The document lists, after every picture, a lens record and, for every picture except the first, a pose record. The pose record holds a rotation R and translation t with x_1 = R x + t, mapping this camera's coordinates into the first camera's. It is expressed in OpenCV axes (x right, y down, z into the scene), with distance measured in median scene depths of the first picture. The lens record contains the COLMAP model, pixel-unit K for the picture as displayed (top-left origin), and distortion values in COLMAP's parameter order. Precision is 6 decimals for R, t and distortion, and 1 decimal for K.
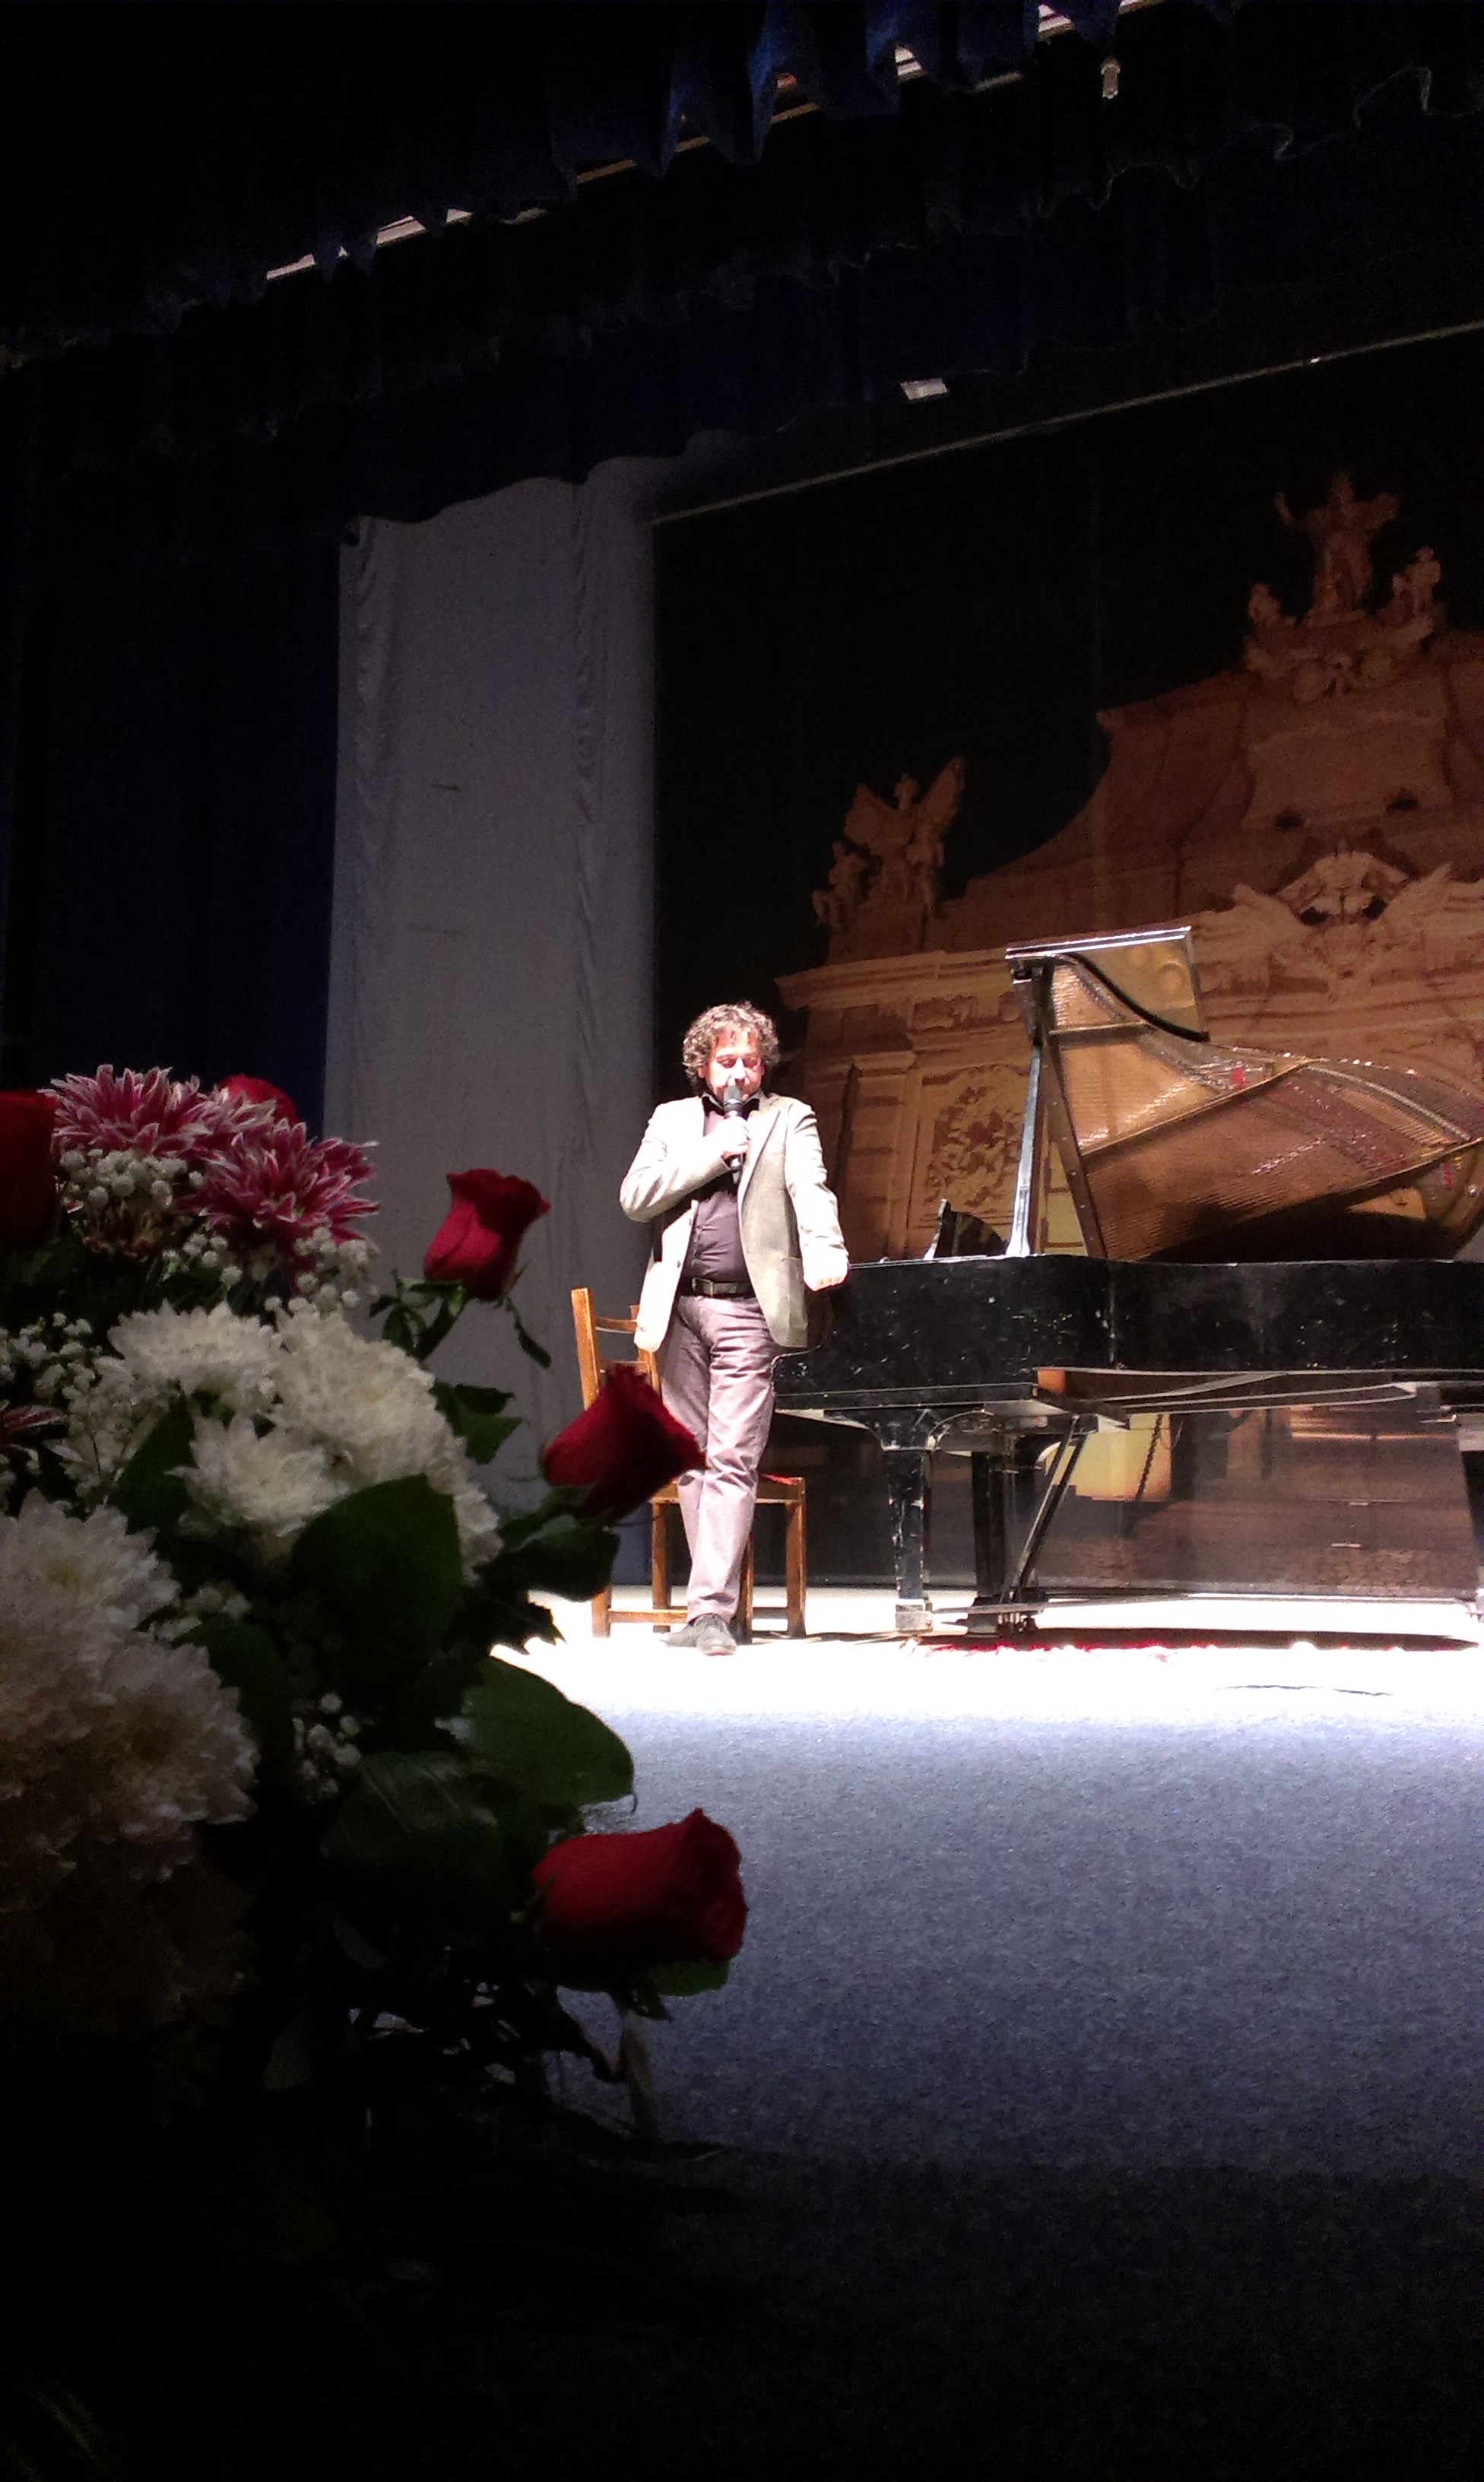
lens RADIAL K [[1002.2, 0, 724.3], [0, 1002.2, 1233.5], [0, 0, 1]] dist [0.013420, -0.002744]
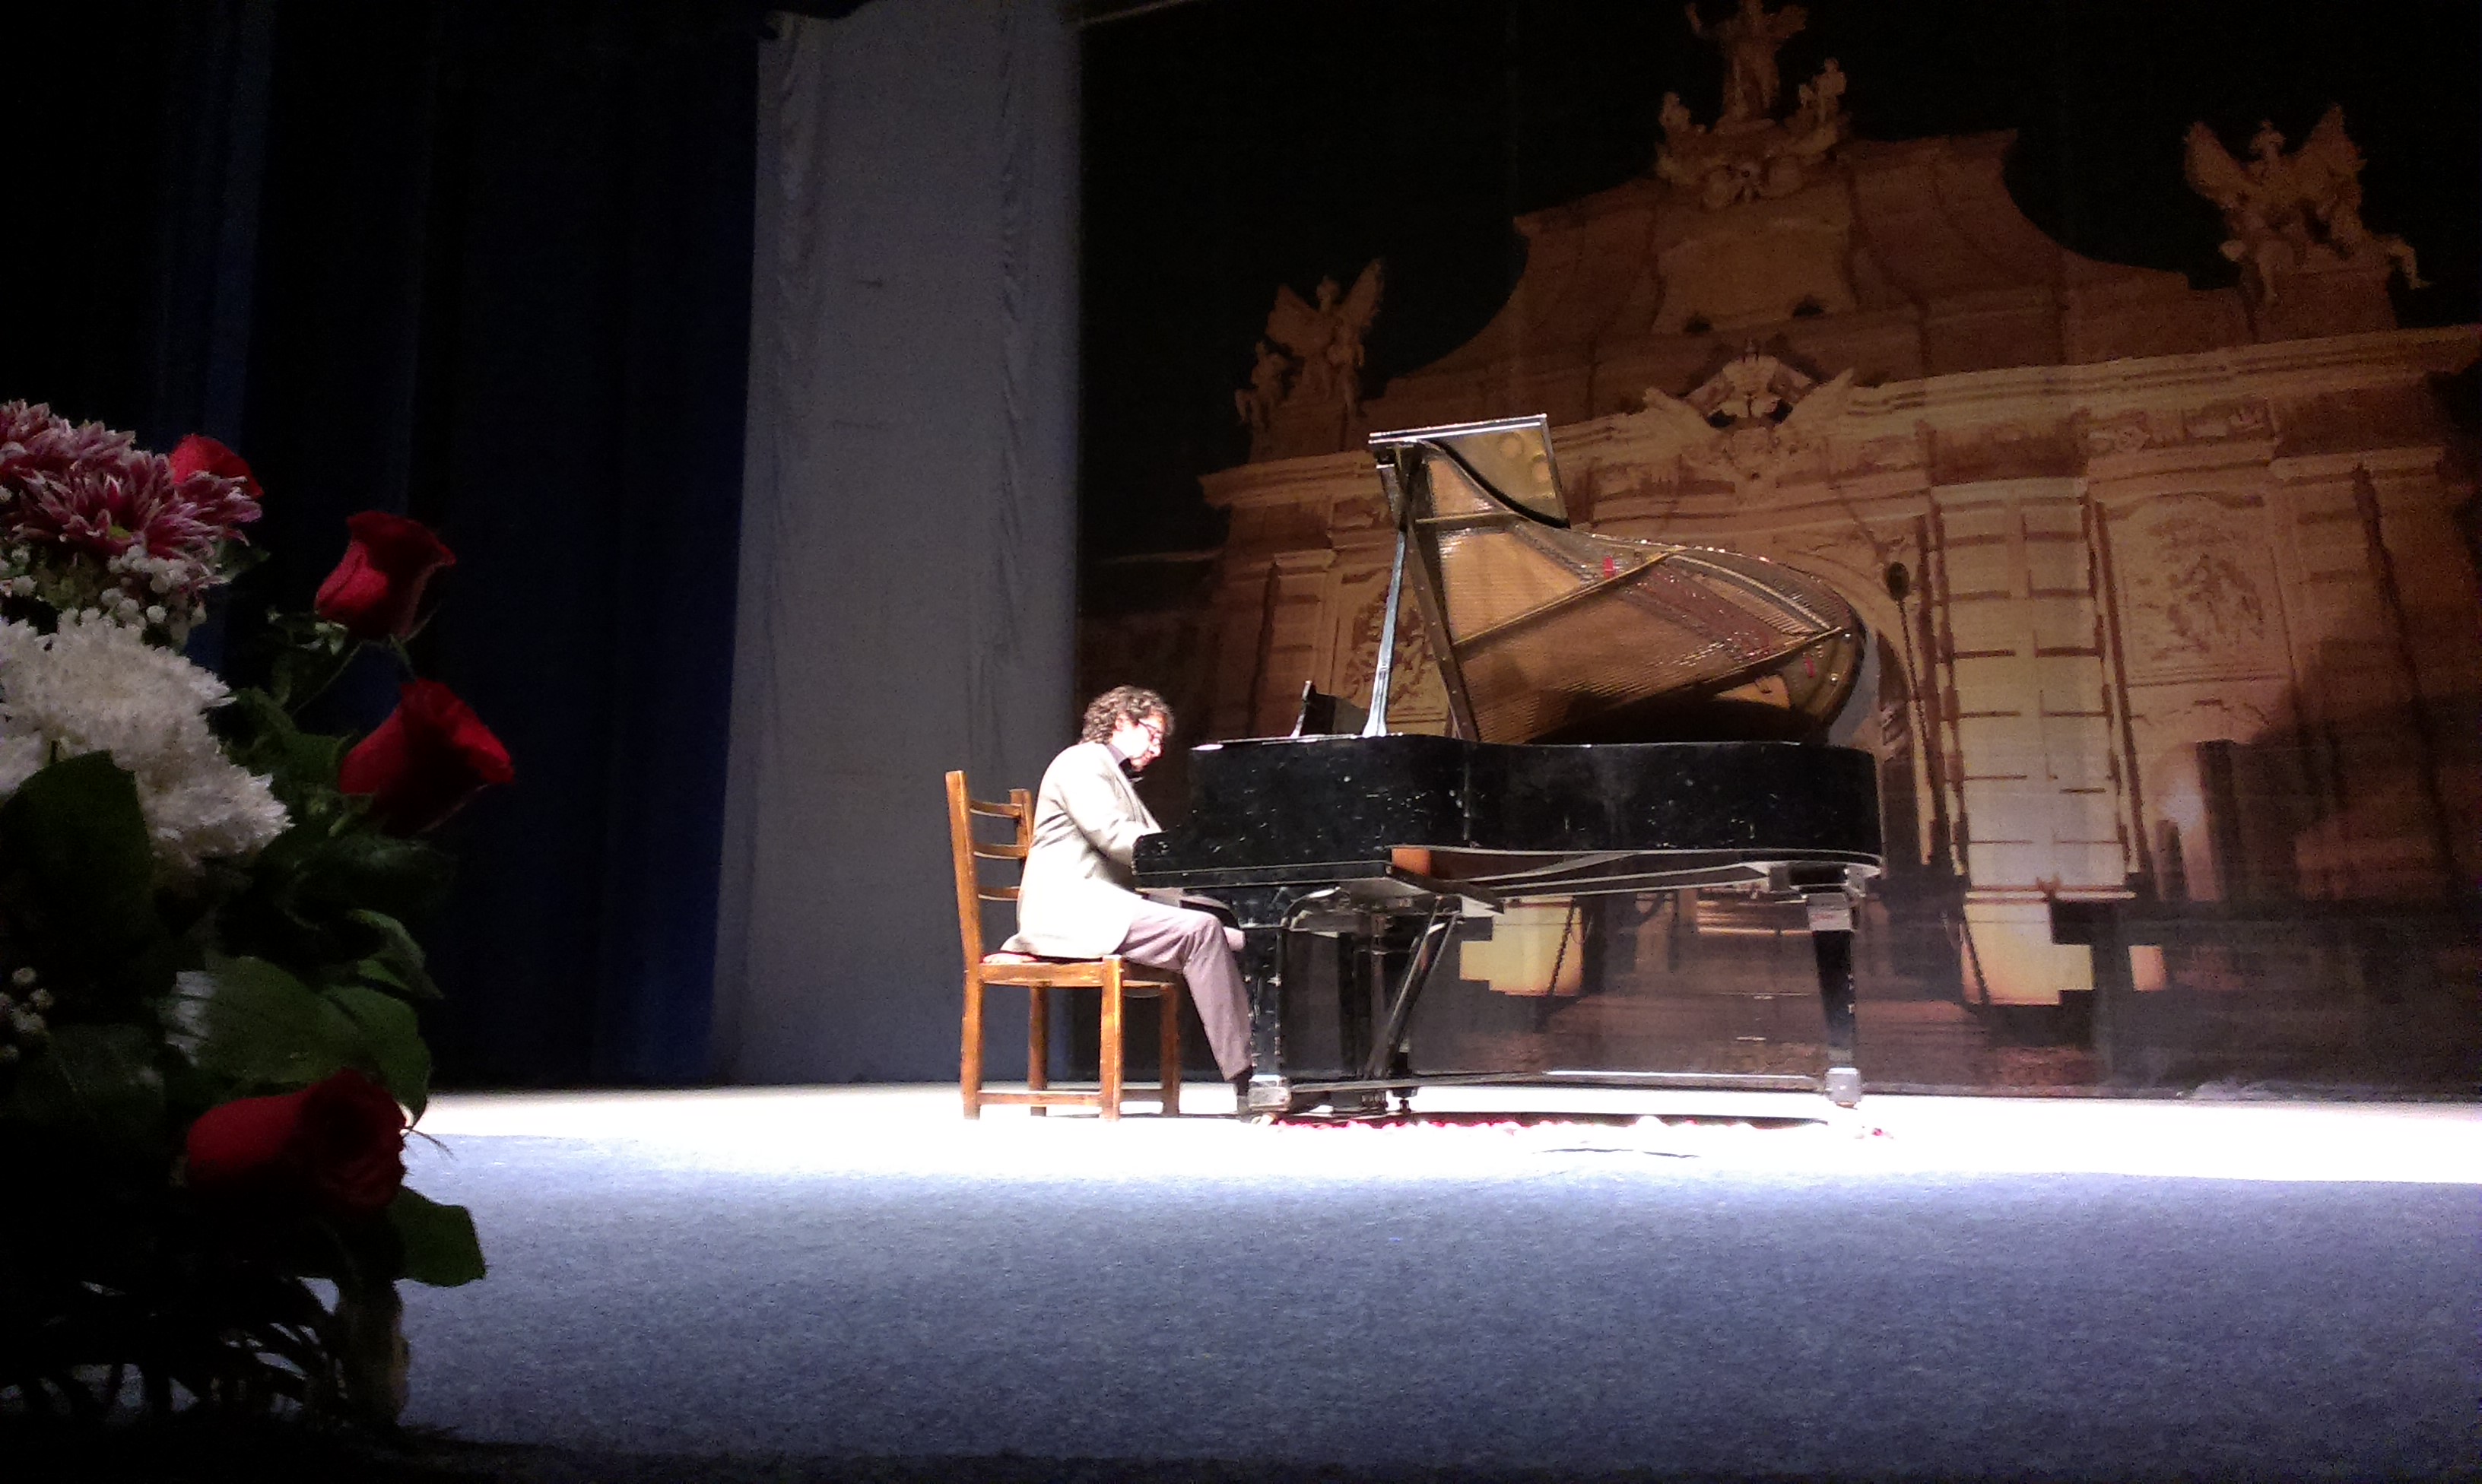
lens RADIAL K [[1002.2, 0, 1256.8], [0, 1002.2, 752.2], [0, 0, 1]] dist [0.013420, -0.002744]
pose [[0.999883, 0.004741, 0.014524, 0.107284], [-0.004659, 0.999973, -0.005655, 0.030438], [-0.014550, 0.005586, 0.999879, -0.006282]]
